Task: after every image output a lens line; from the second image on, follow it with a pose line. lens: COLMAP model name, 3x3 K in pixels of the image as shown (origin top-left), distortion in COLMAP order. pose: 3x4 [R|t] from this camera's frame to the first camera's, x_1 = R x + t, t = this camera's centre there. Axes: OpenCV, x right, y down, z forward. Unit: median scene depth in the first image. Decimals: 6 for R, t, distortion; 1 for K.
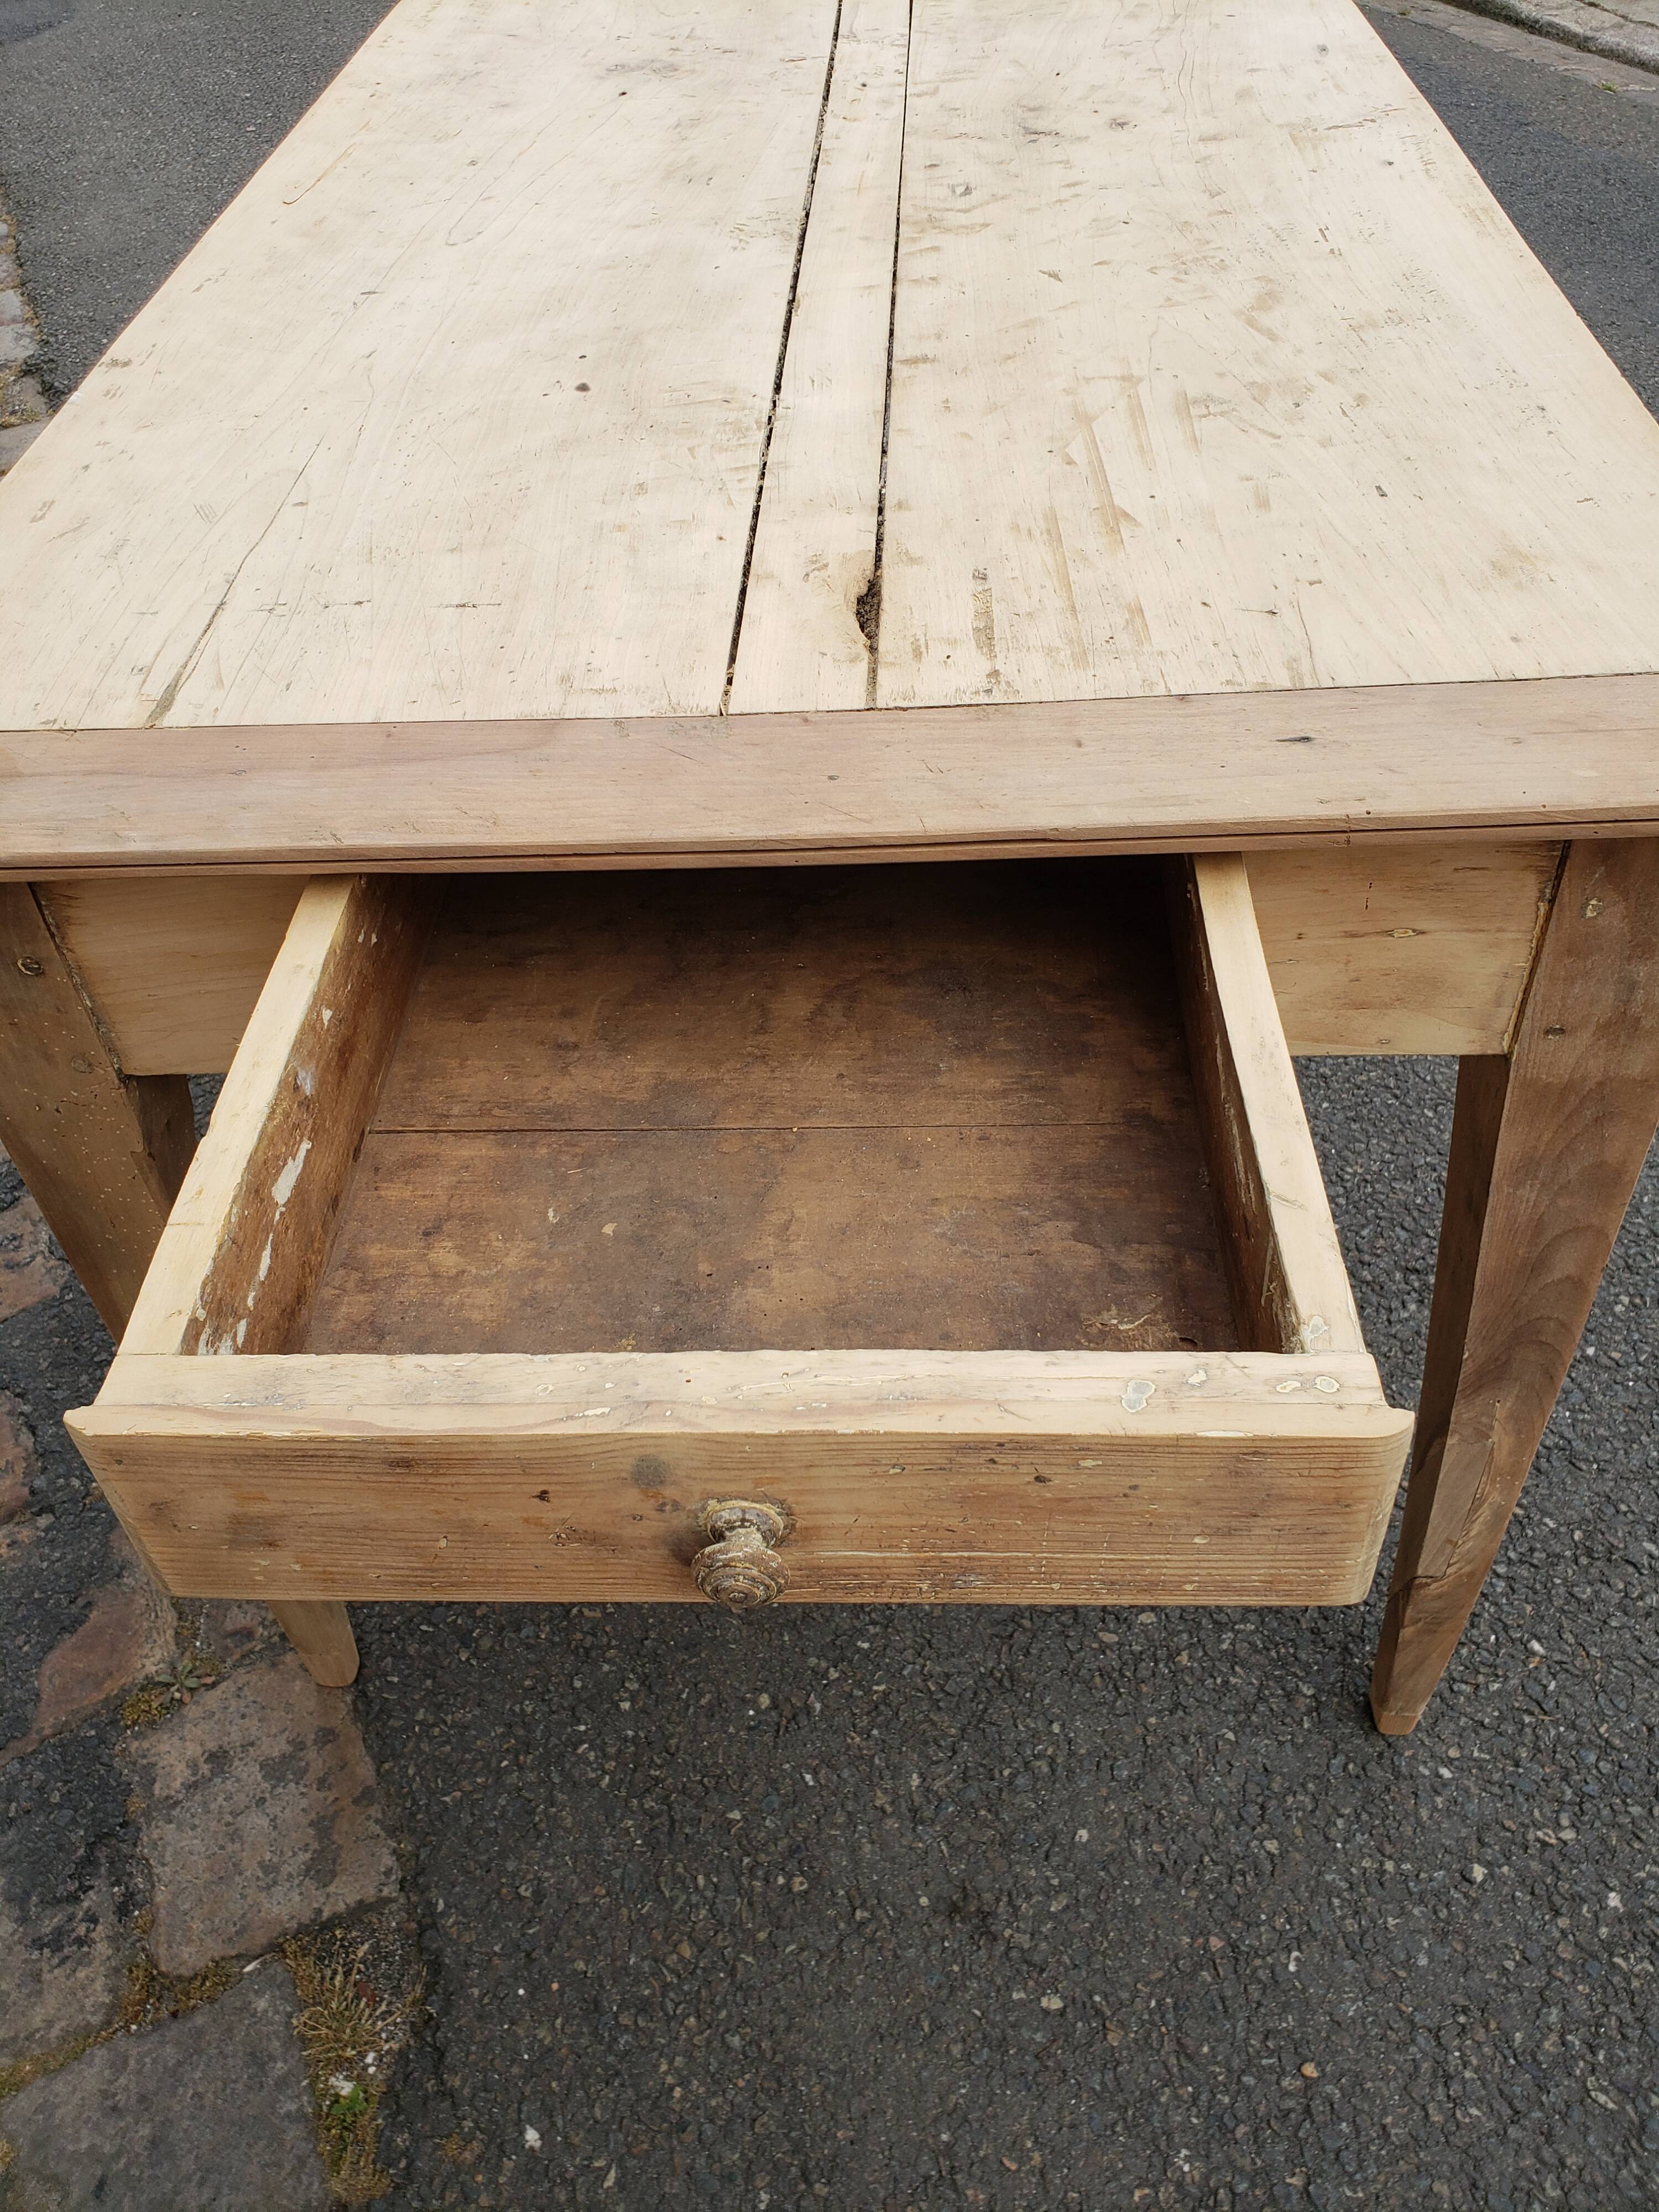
lens RADIAL K [[1746.3, 0, 823.0], [0, 1746.3, 1073.3], [0, 0, 1]] dist [0.009124, 0.014066]
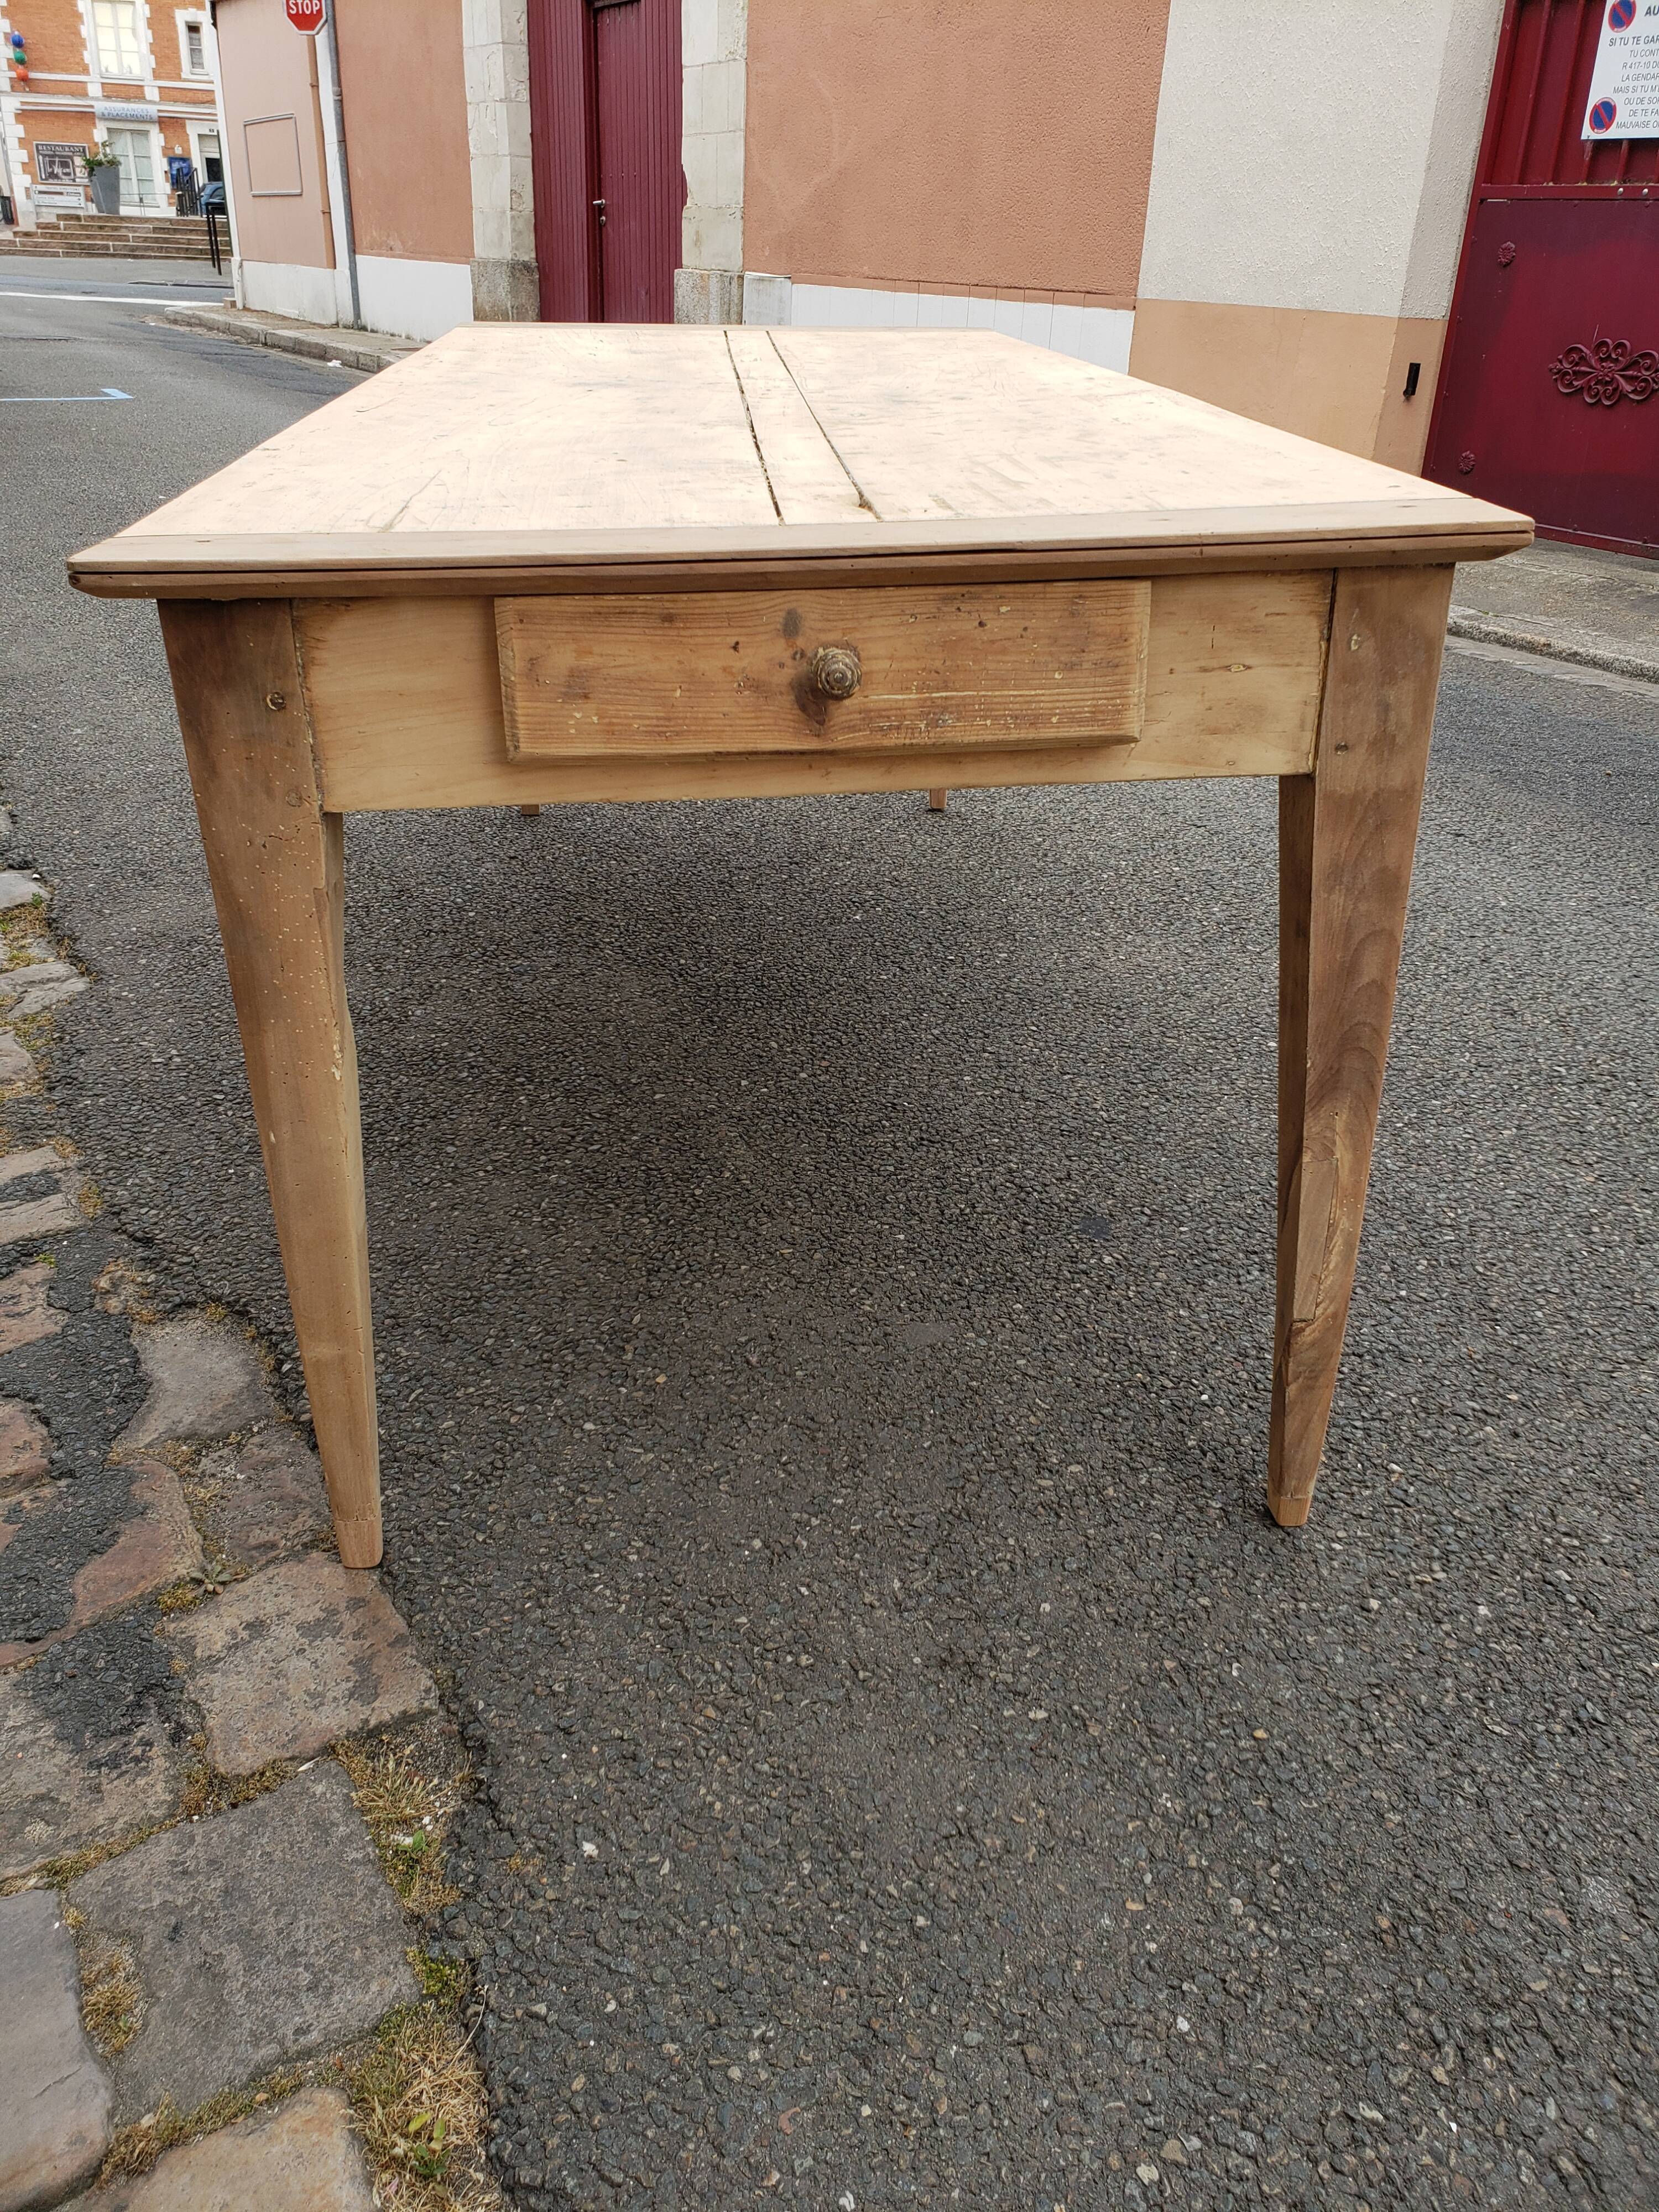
lens RADIAL K [[1746.3, 0, 843.6], [0, 1746.3, 1090.6], [0, 0, 1]] dist [0.009124, 0.014066]
pose [[0.990643, -0.014856, 0.135671, -0.139539], [0.053630, 0.956470, -0.286860, 0.444180], [-0.125503, 0.291452, 0.948317, -0.183603]]
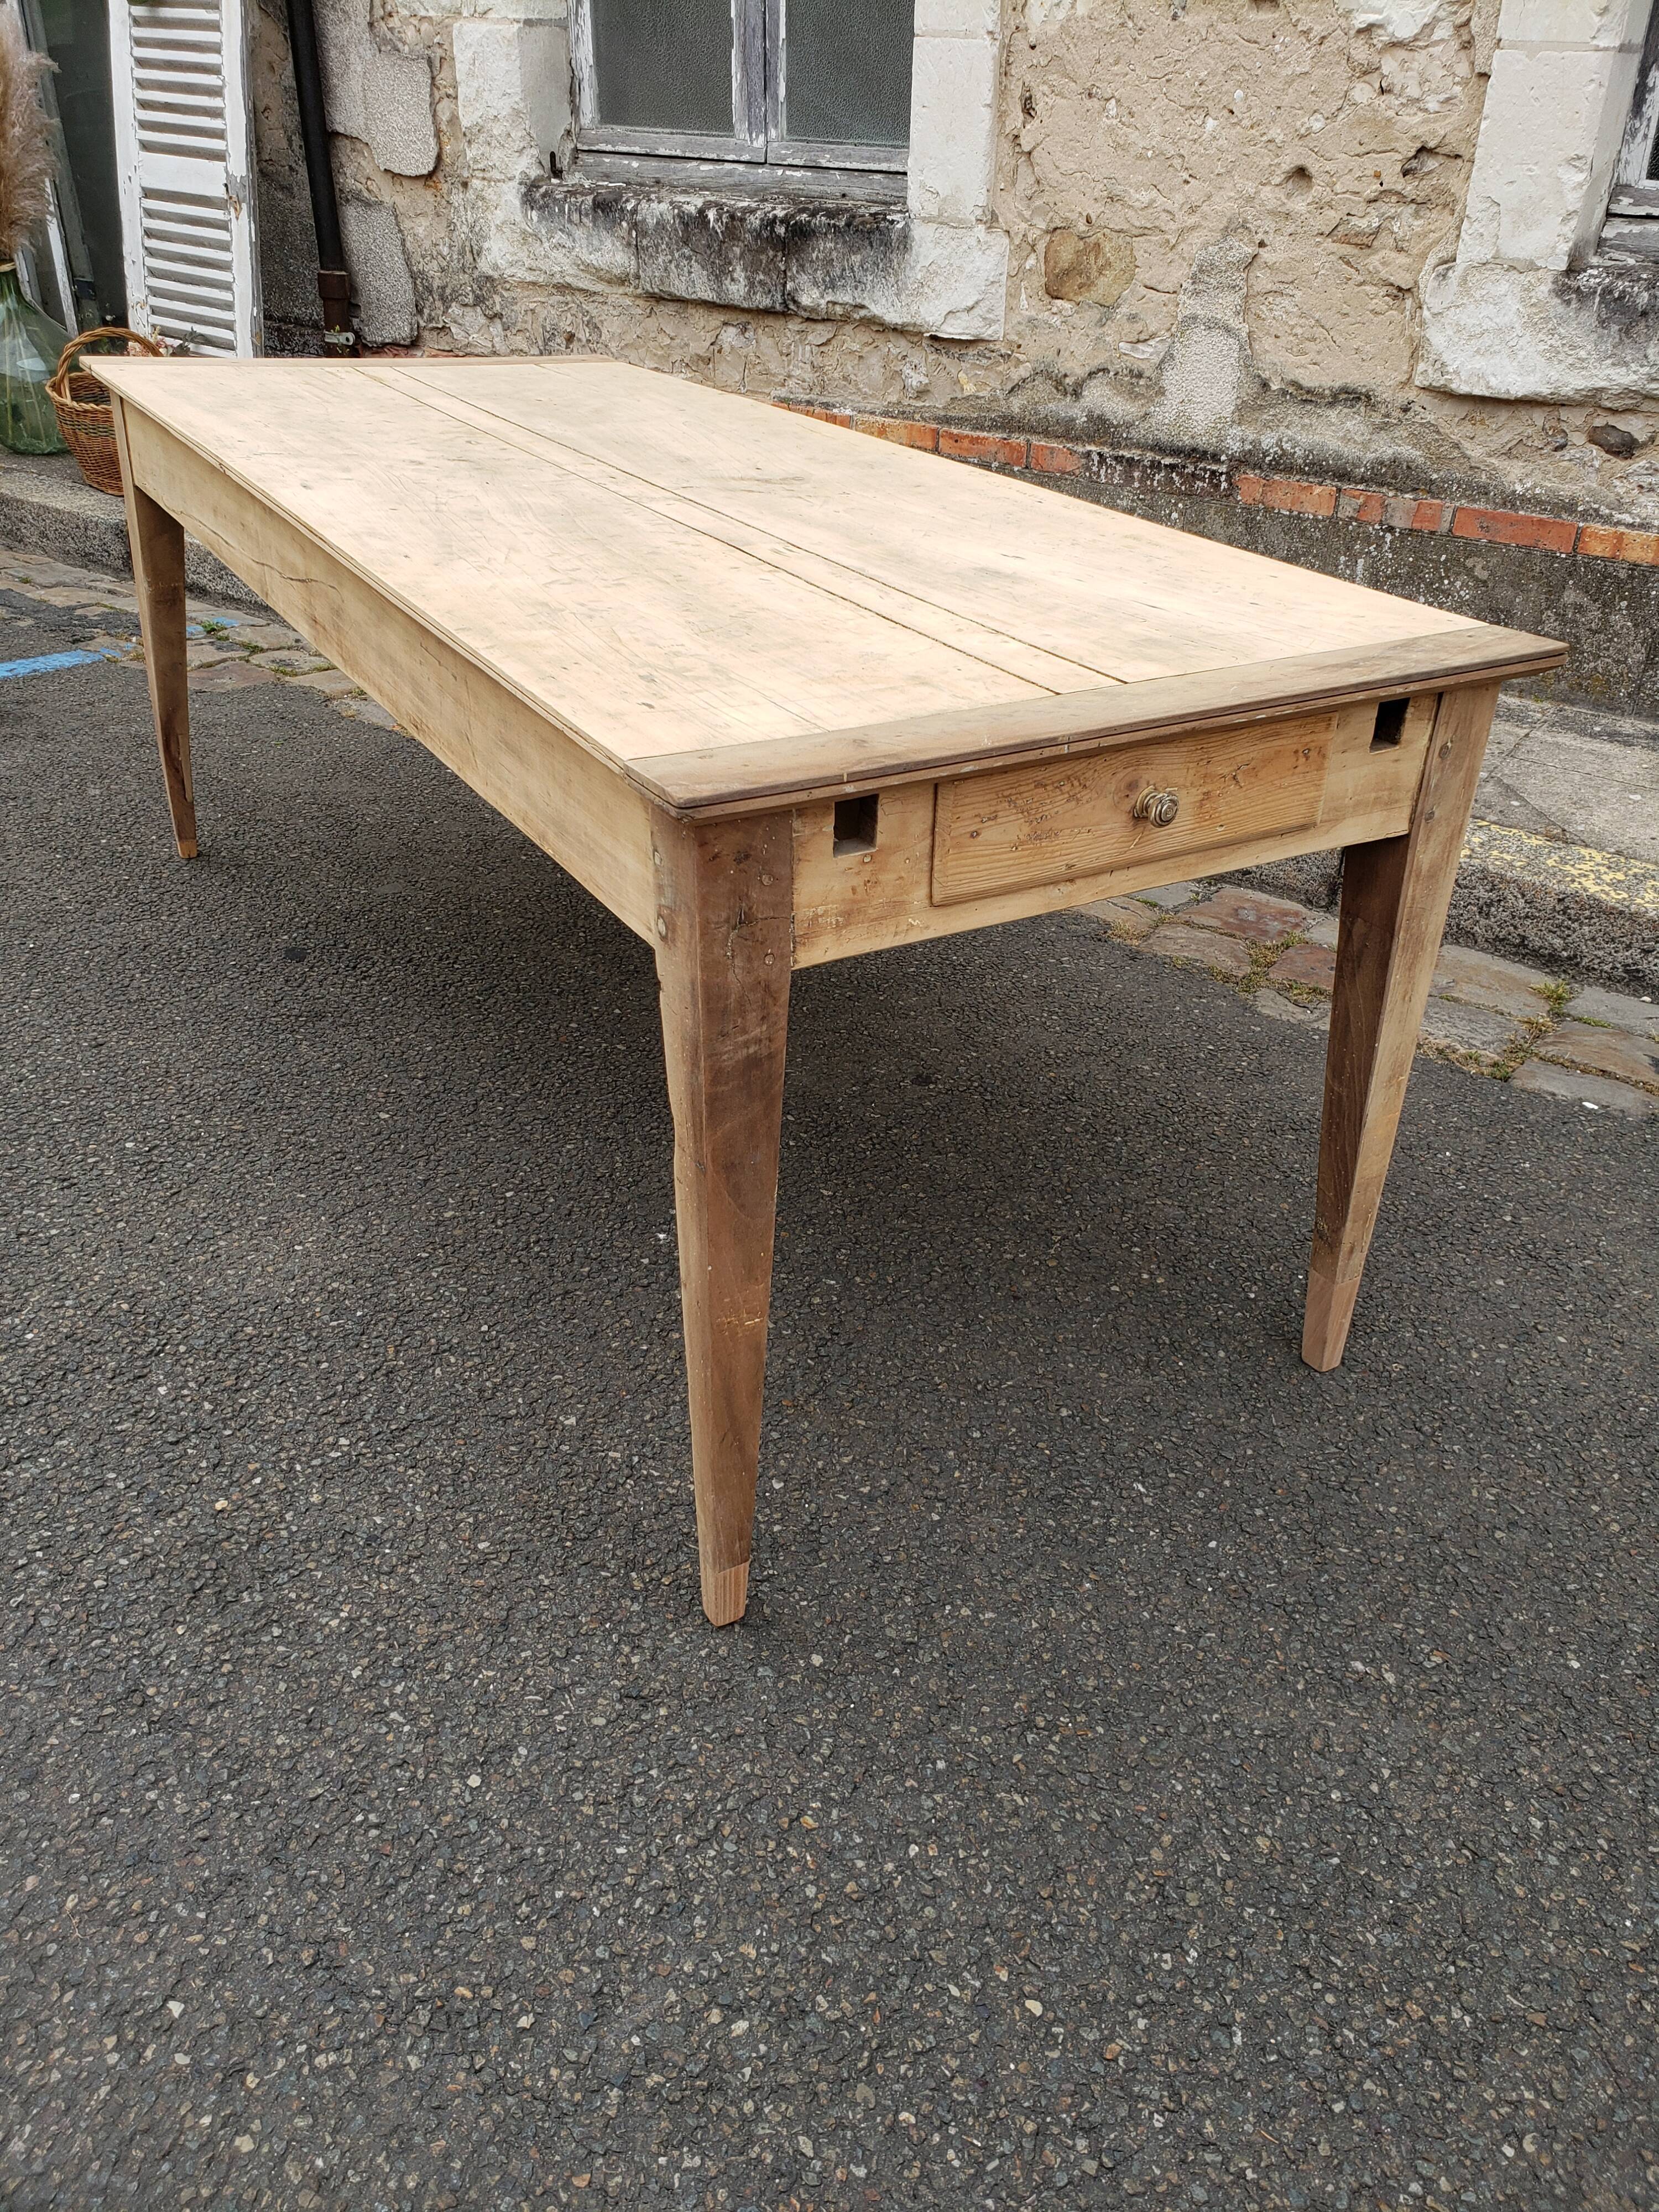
lens RADIAL K [[1746.3, 0, 834.5], [0, 1746.3, 1067.2], [0, 0, 1]] dist [0.009124, 0.014066]
pose [[-0.841236, 0.267596, -0.469803, 0.854628], [-0.376492, 0.333709, 0.864229, -2.159411], [0.388042, 0.903898, -0.179980, 2.215536]]
